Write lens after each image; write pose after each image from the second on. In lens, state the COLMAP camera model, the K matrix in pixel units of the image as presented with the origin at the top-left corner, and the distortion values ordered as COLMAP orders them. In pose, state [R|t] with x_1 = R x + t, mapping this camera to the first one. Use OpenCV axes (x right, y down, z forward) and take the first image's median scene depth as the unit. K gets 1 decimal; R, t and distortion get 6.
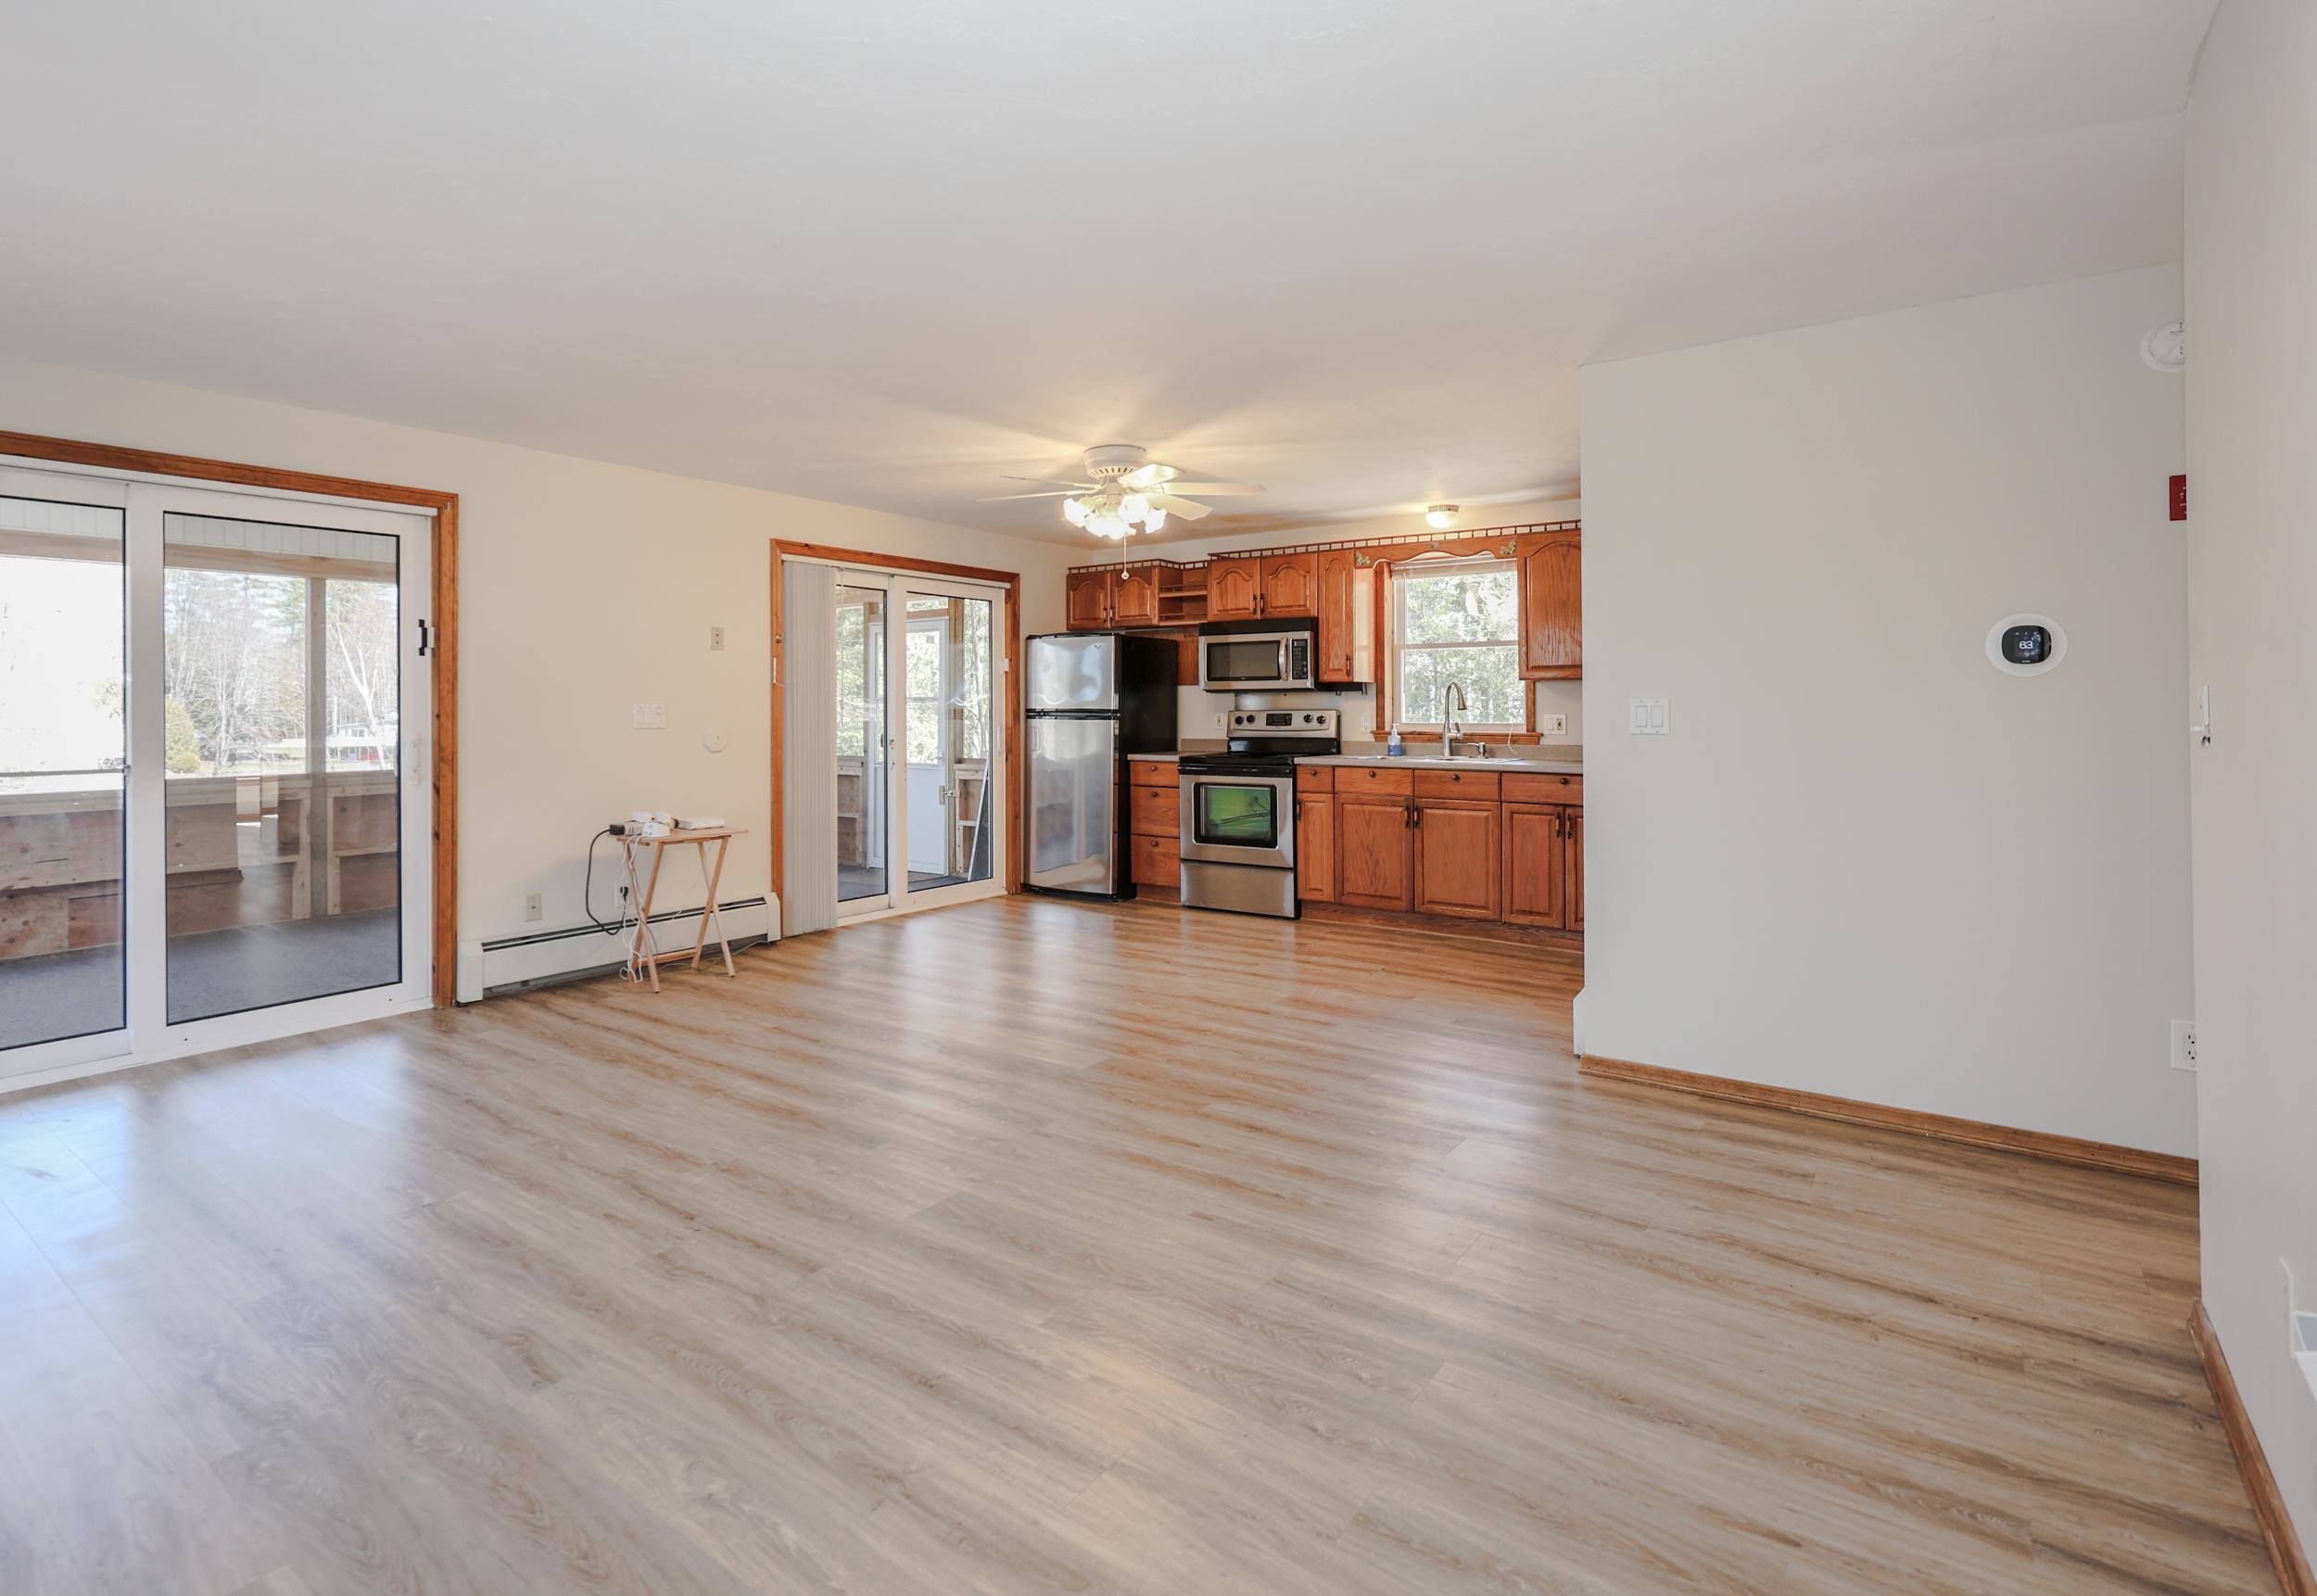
lens RADIAL K [[1122.3, 0, 1167.4], [0, 1122.3, 705.7], [0, 0, 1]] dist [-0.002599, -0.000381]
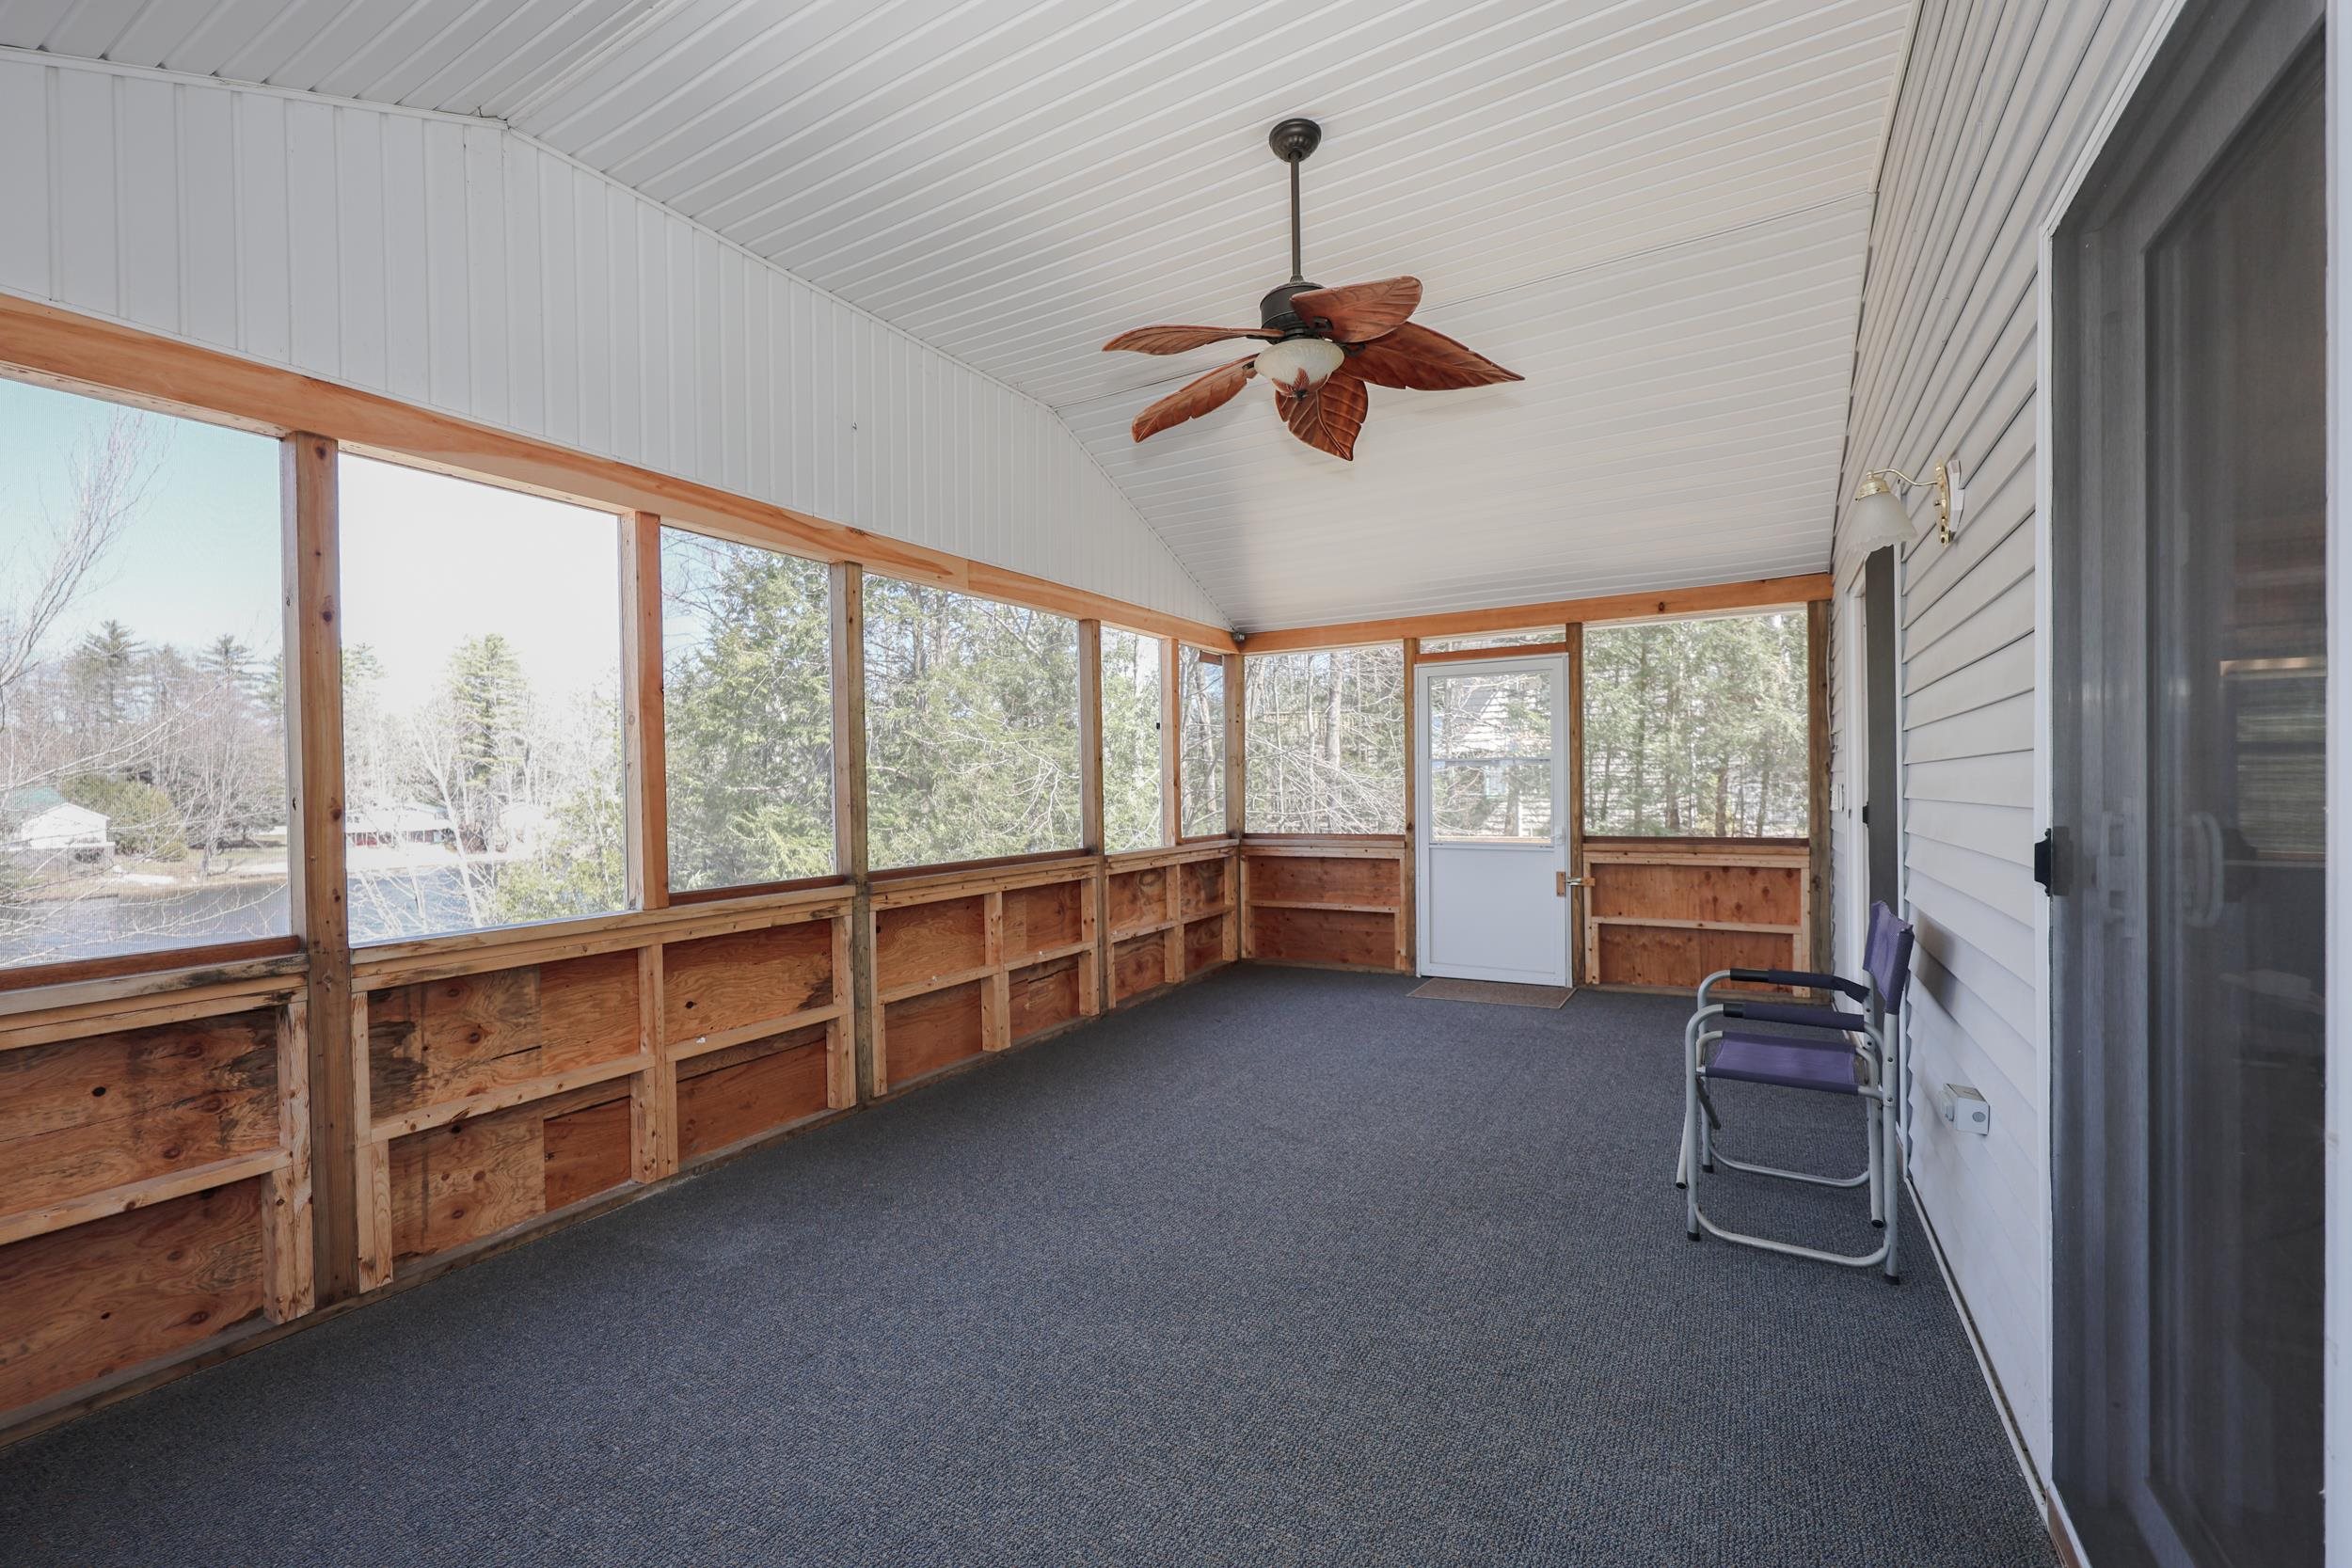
lens RADIAL K [[970.5, 0, 1180.3], [0, 970.5, 790.3], [0, 0, 1]] dist [0.001426, 0.000085]
pose [[0.995311, -0.010306, 0.096173, -0.658141], [0.009901, 0.999940, 0.004689, 0.012891], [-0.096216, -0.003715, 0.995354, 0.460754]]
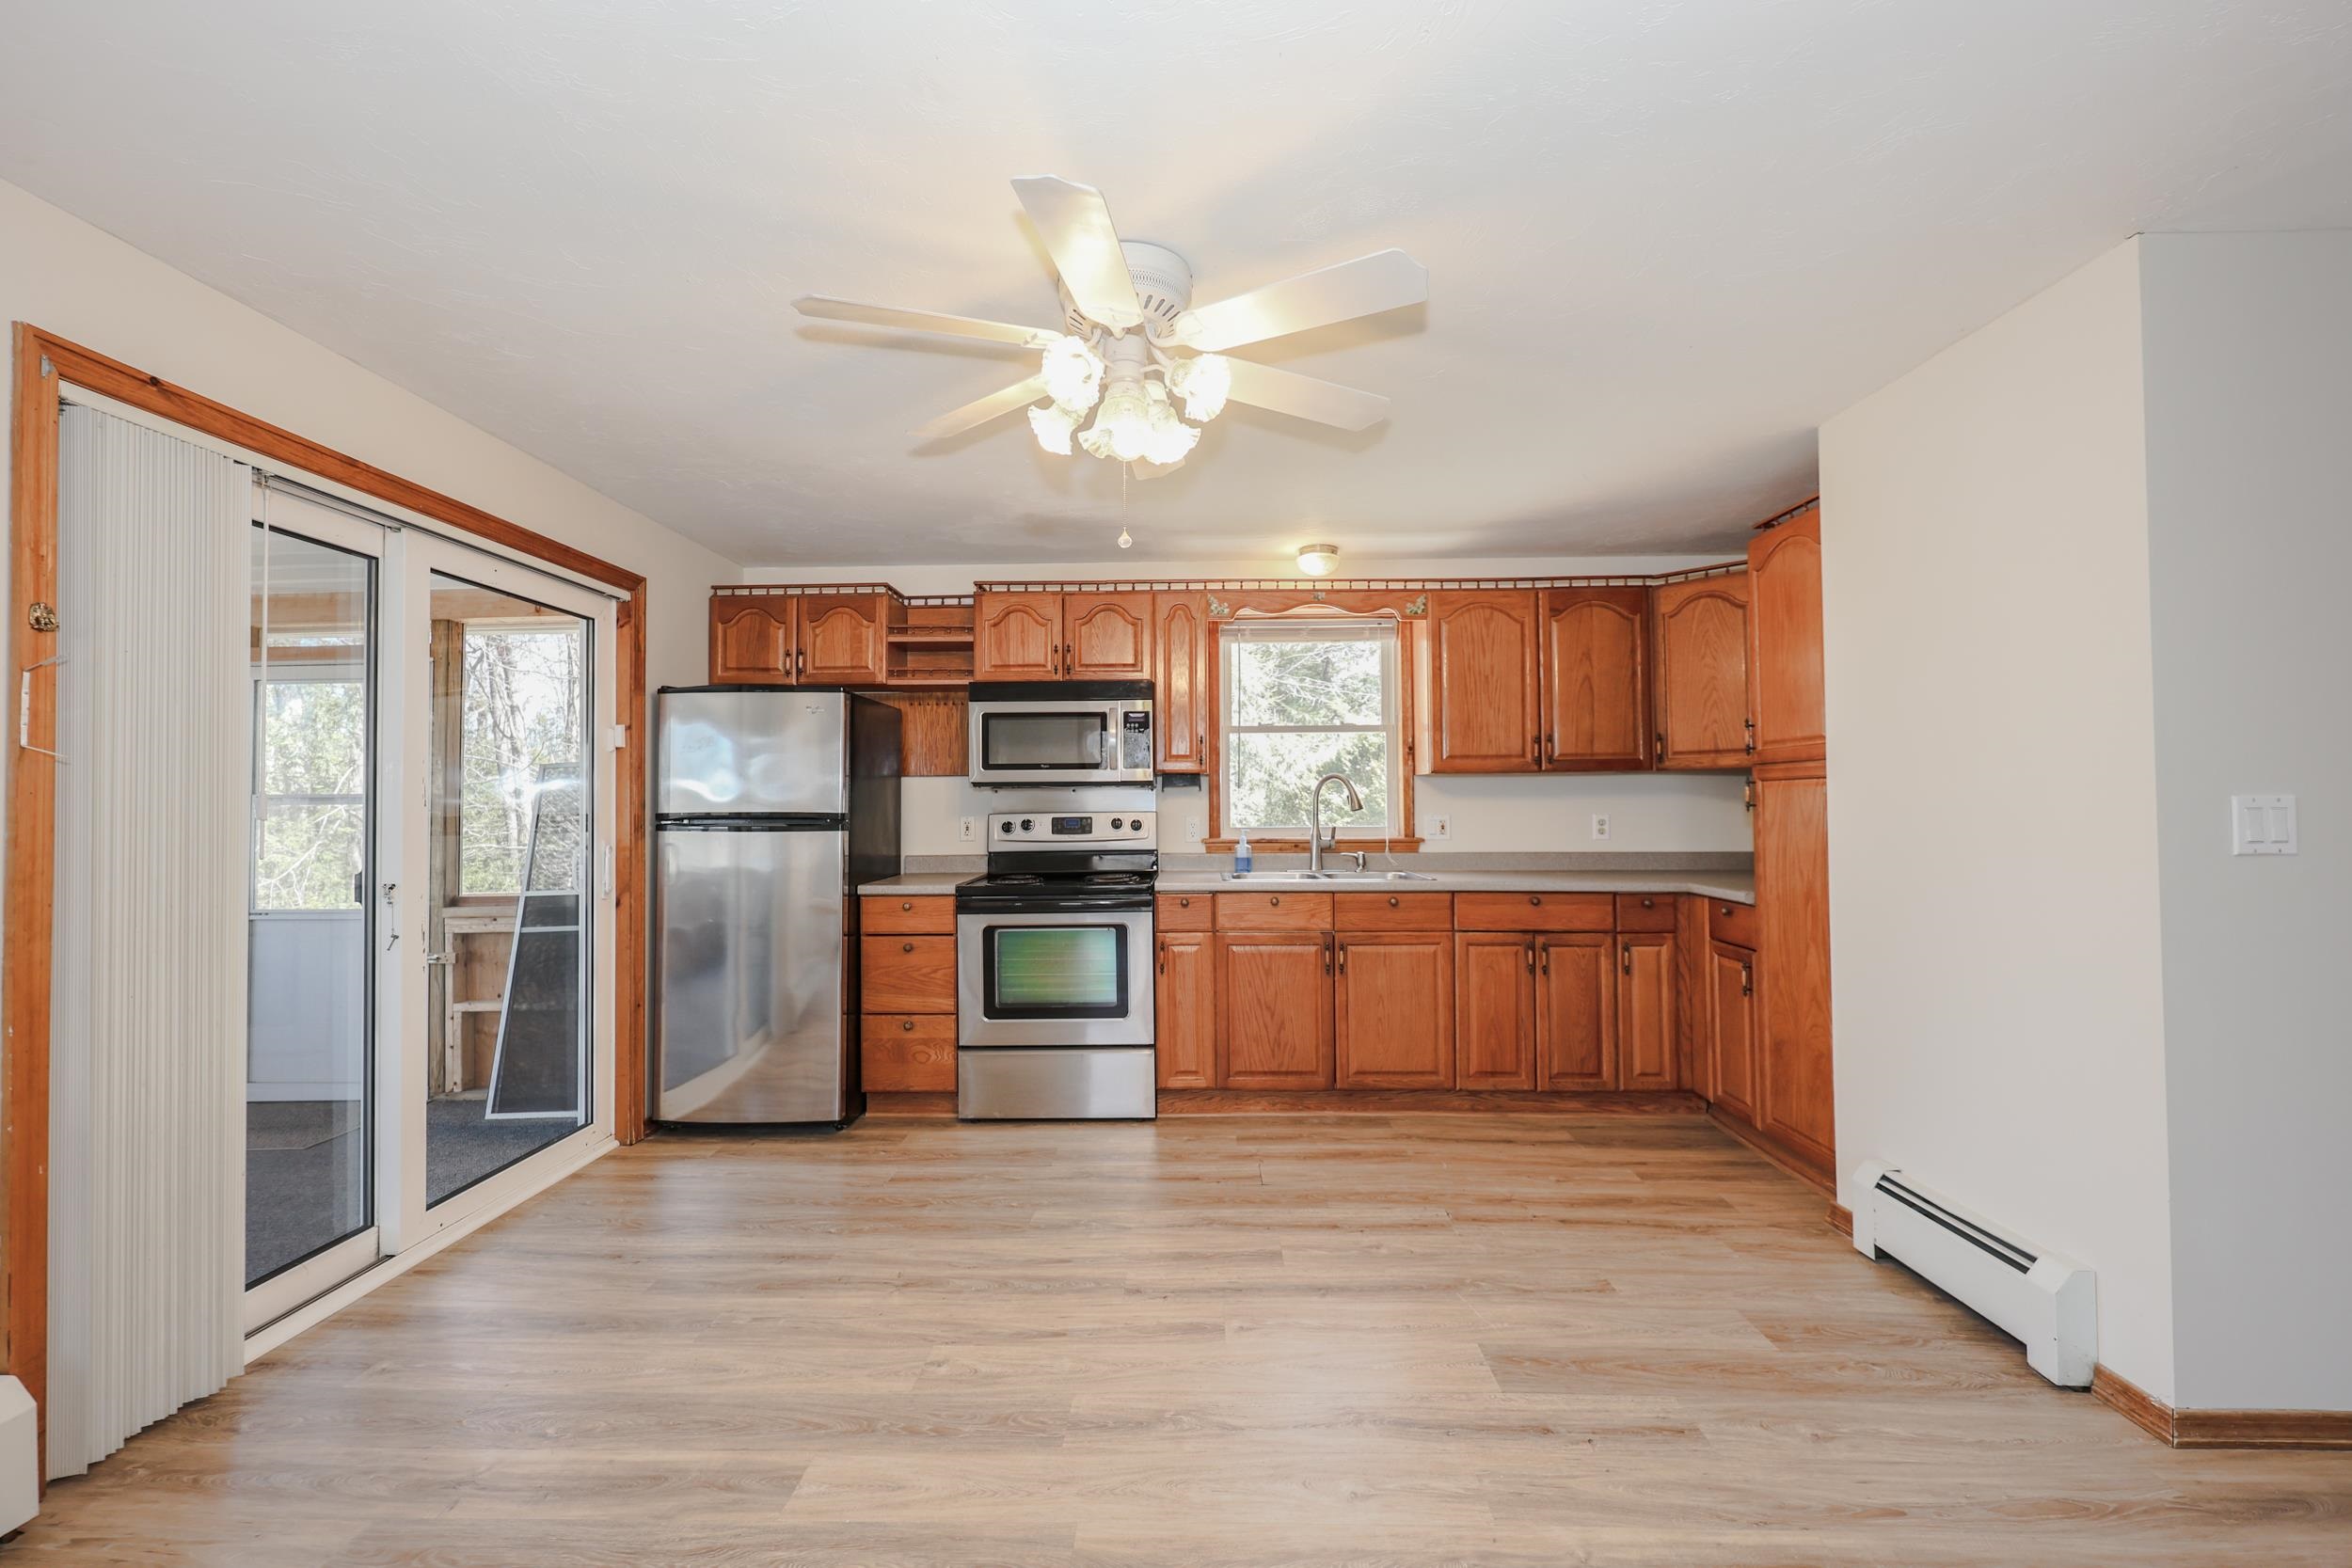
lens RADIAL K [[928.4, 0, 1146.7], [0, 928.4, 787.2], [0, 0, 1]] dist [0.003530, -0.000369]
pose [[0.834622, 0.006000, 0.550790, -0.189406], [0.003128, 0.999873, -0.015632, -0.002630], [-0.550814, 0.014769, 0.834497, 0.491717]]
